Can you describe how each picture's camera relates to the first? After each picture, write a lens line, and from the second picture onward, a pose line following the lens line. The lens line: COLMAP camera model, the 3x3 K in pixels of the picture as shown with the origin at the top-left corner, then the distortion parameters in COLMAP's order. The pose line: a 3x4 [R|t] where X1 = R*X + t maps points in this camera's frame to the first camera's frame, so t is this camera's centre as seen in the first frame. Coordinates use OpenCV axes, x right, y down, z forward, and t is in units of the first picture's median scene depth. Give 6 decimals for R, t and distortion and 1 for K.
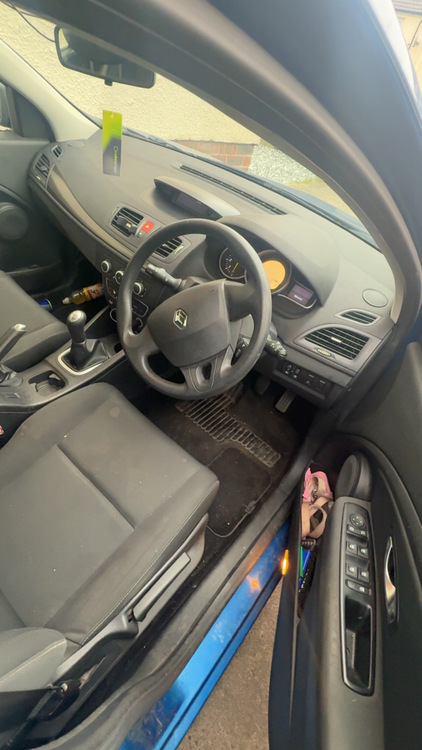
lens RADIAL K [[340.1, 0, 211.0], [0, 340.1, 375.0], [0, 0, 1]] dist [-0.016019, 0.000426]
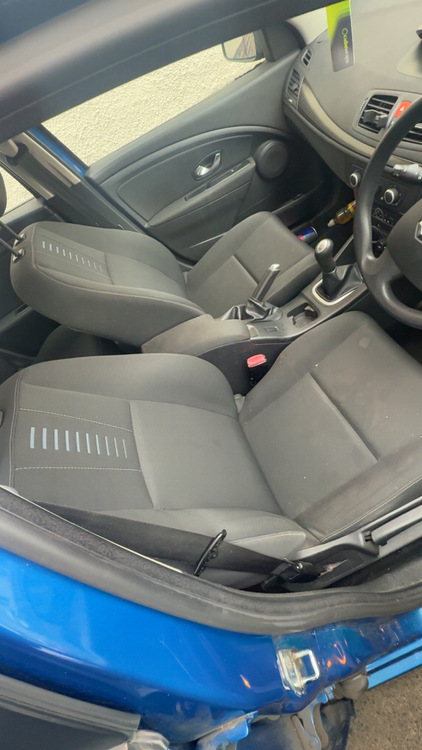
lens RADIAL K [[340.1, 0, 211.0], [0, 340.1, 375.0], [0, 0, 1]] dist [-0.016019, 0.000426]
pose [[0.692259, 0.063635, -0.718838, 0.109175], [0.107144, 0.976001, 0.189583, -0.027937], [0.713651, -0.208260, 0.668828, 0.028496]]
